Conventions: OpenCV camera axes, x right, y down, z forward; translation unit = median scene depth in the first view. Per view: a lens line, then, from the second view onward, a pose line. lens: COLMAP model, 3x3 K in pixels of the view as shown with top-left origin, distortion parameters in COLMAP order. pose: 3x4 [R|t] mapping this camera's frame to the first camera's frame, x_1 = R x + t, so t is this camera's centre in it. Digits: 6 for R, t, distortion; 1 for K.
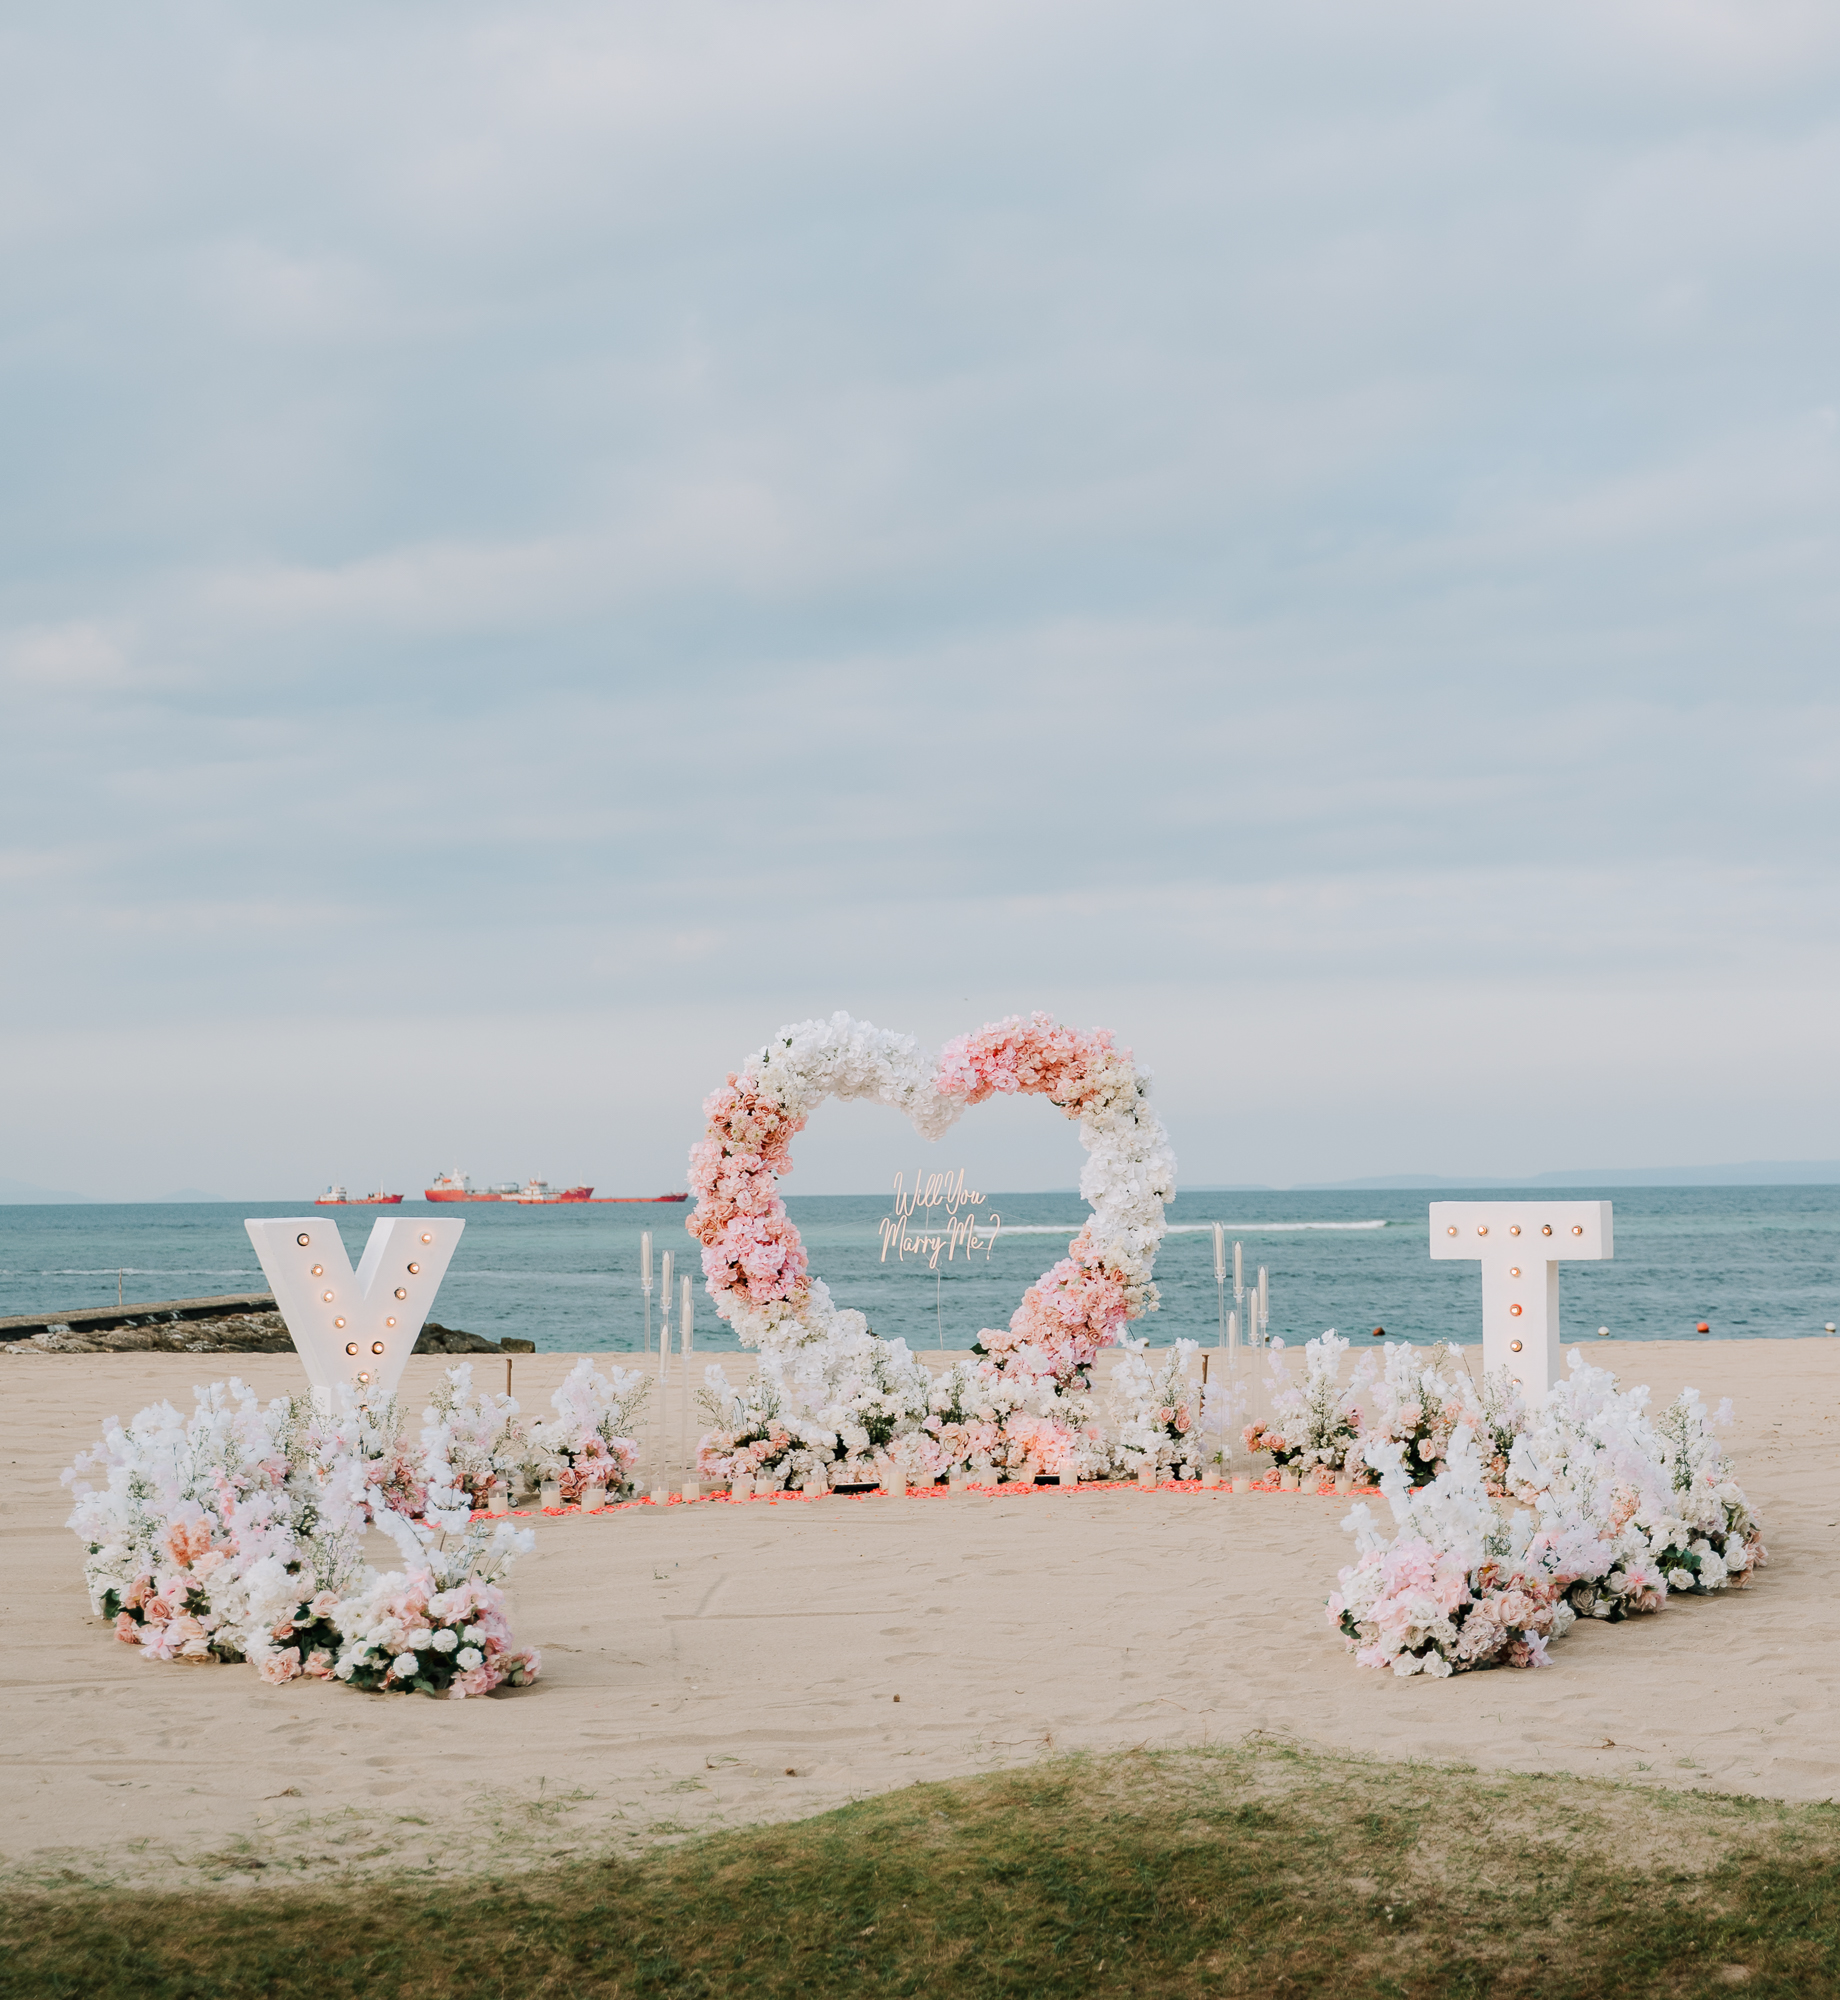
lens RADIAL K [[3660.8, 0, 1172.9], [0, 3660.8, 955.8], [0, 0, 1]] dist [0.005386, -0.150207]
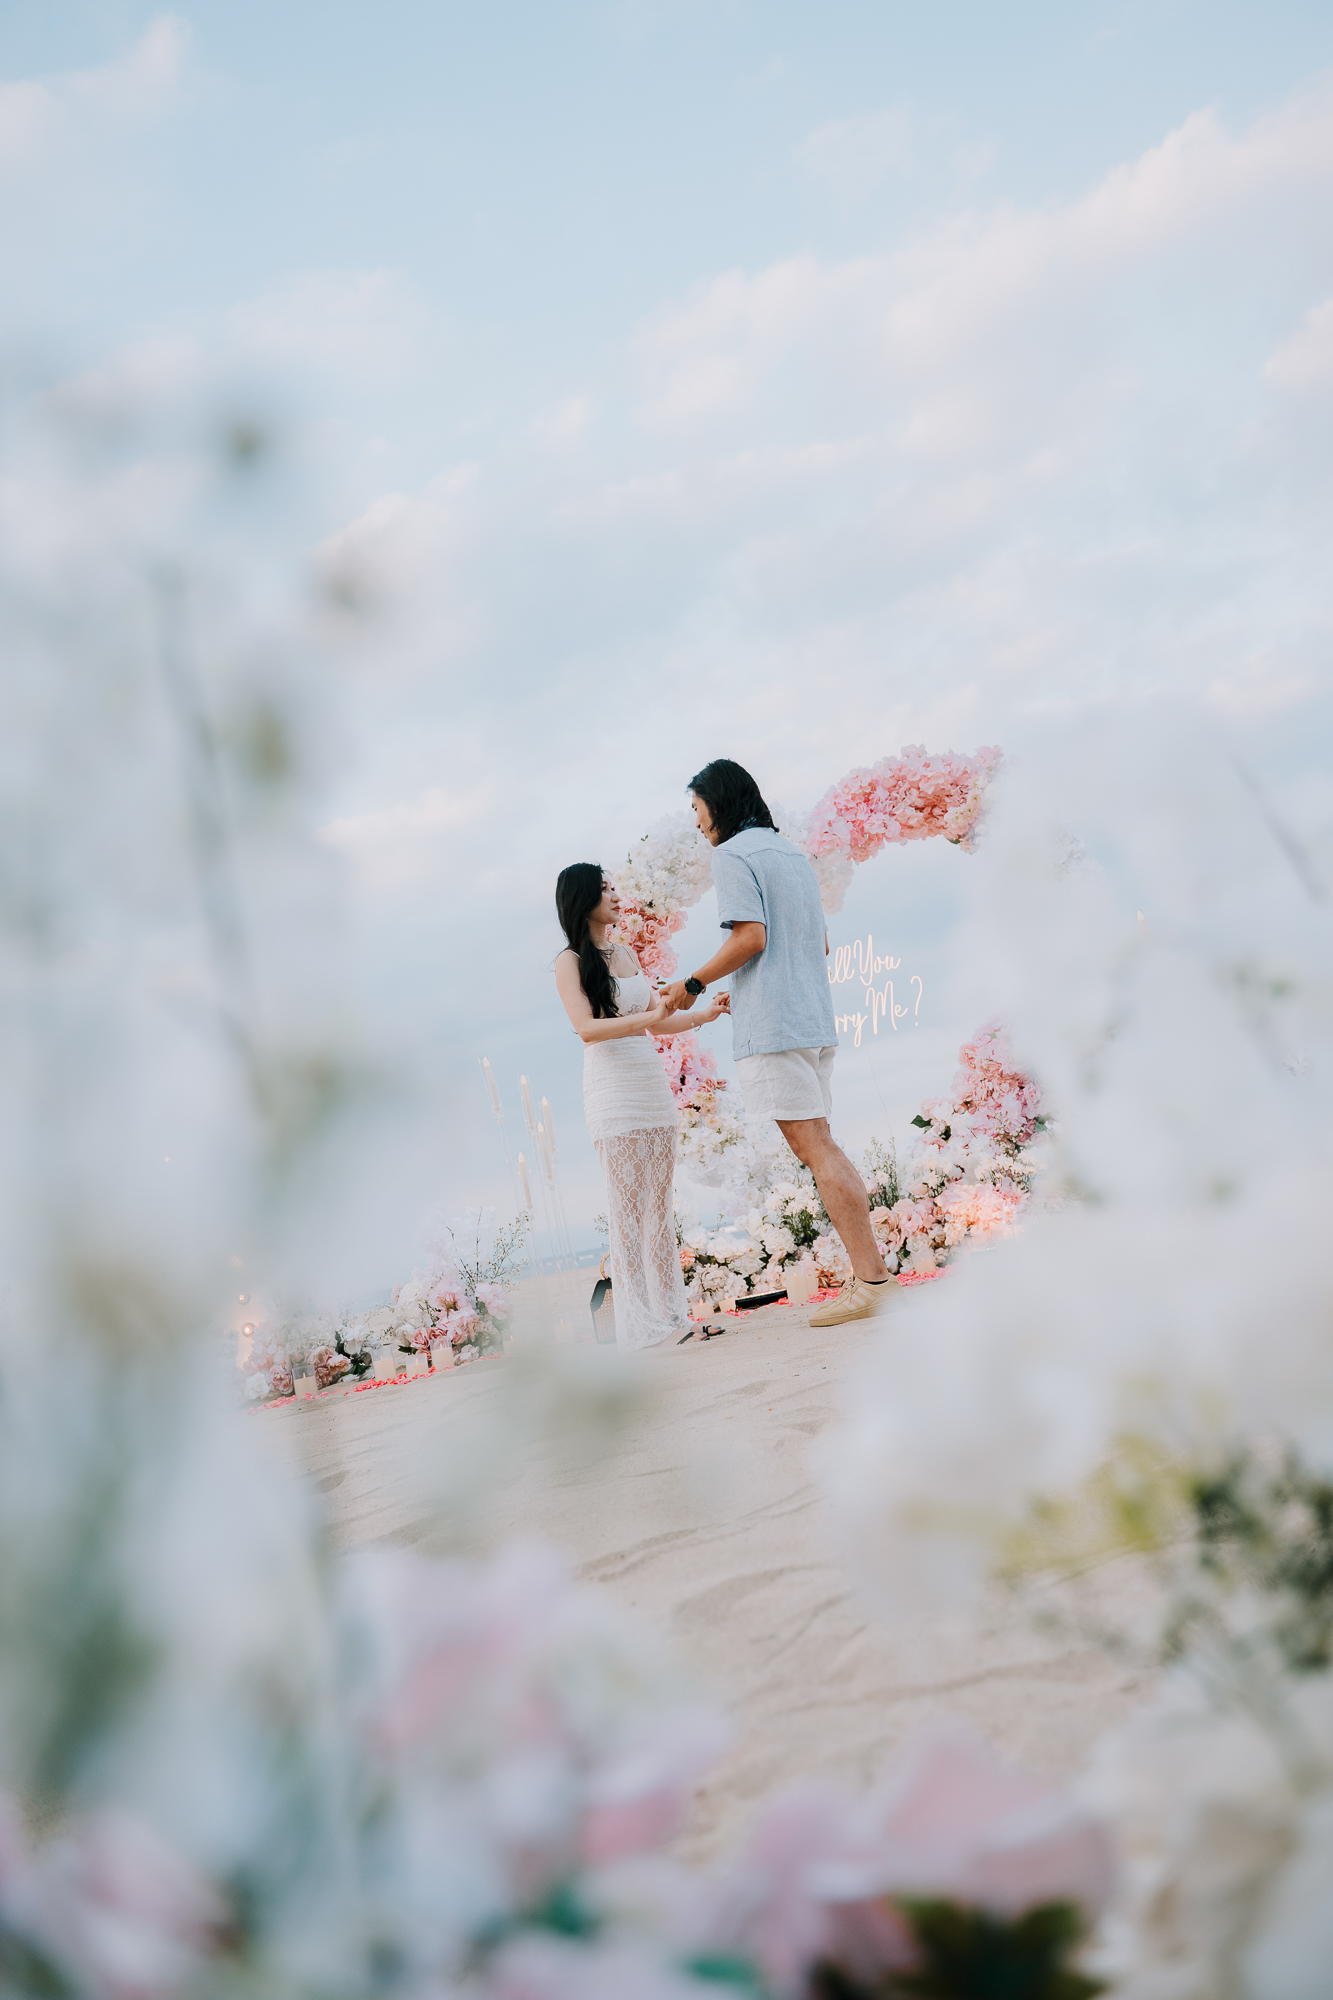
lens RADIAL K [[1555.8, 0, 666.5], [0, 1555.8, 1000.0], [0, 0, 1]] dist [0.000604, -0.003961]
pose [[0.886725, -0.221505, -0.405777, 0.054862], [0.206121, 0.975097, -0.081857, 0.099288], [0.413803, -0.011054, 0.910299, 0.642186]]
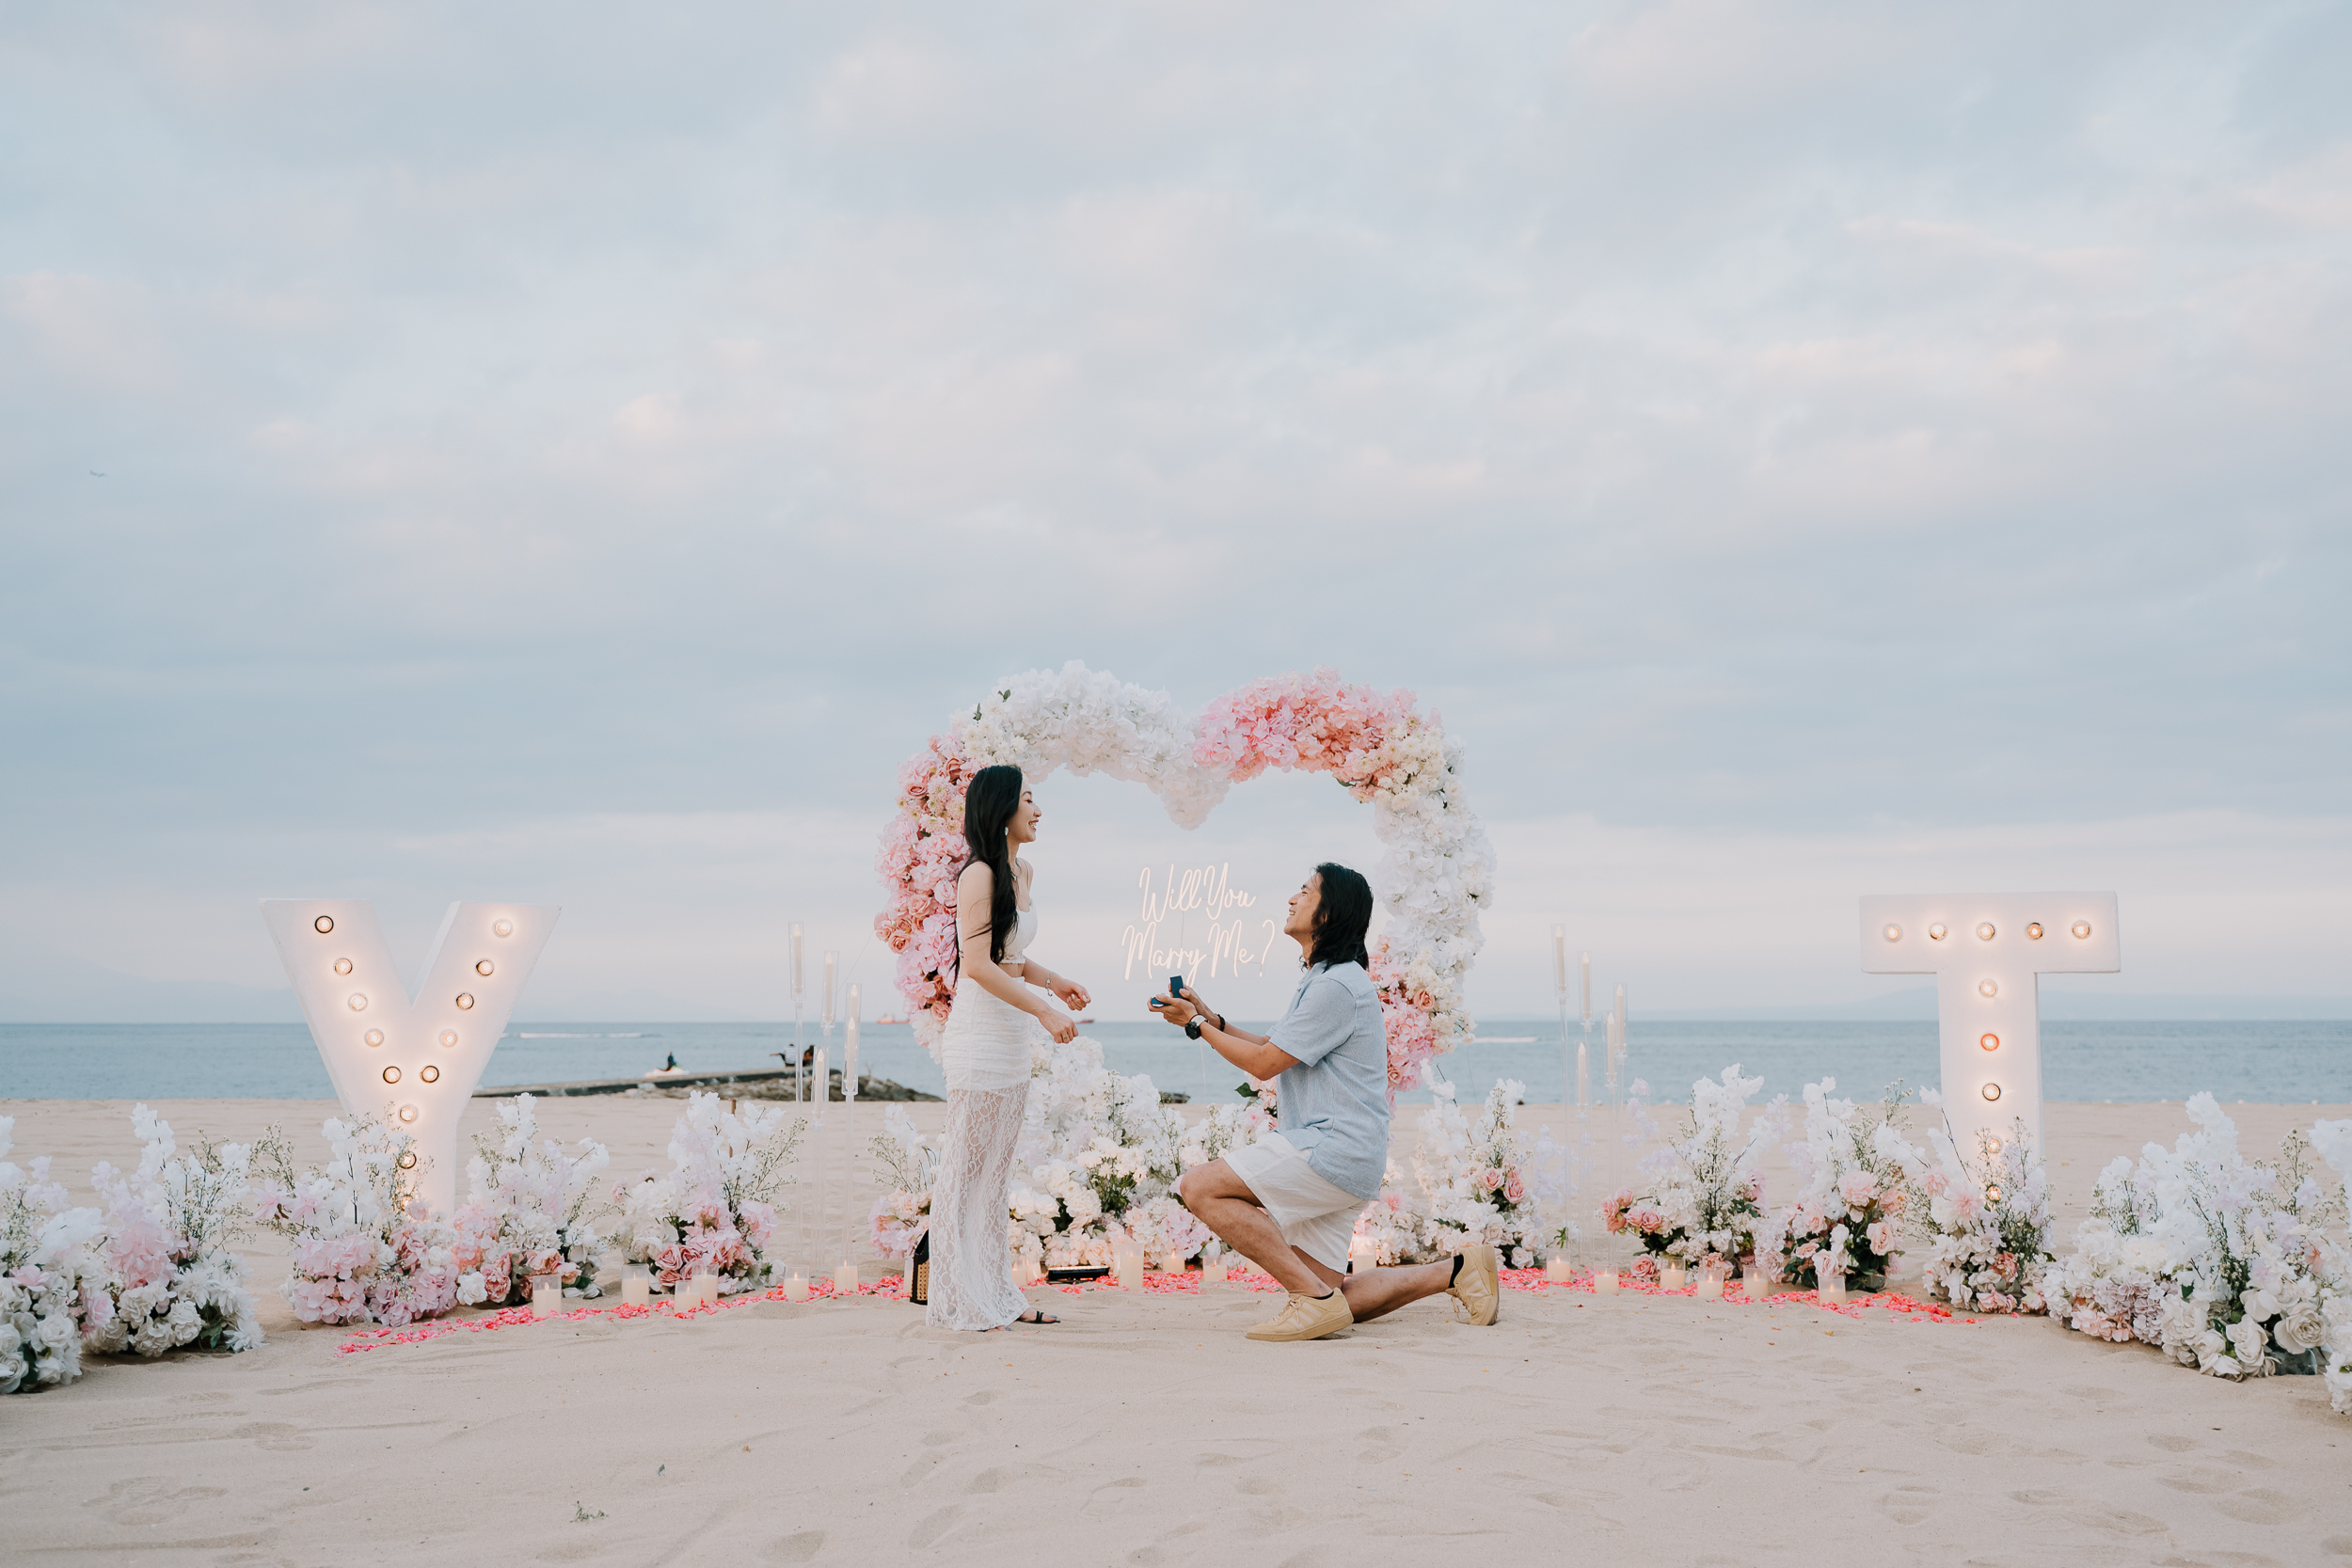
lens RADIAL K [[2156.8, 0, 1196.1], [0, 2156.8, 792.9], [0, 0, 1]] dist [0.002168, -0.012911]
pose [[0.996223, 0.000389, -0.086830, -0.024097], [-0.003830, 0.999213, -0.039471, 0.063502], [0.086746, 0.039655, 0.995441, 0.548488]]
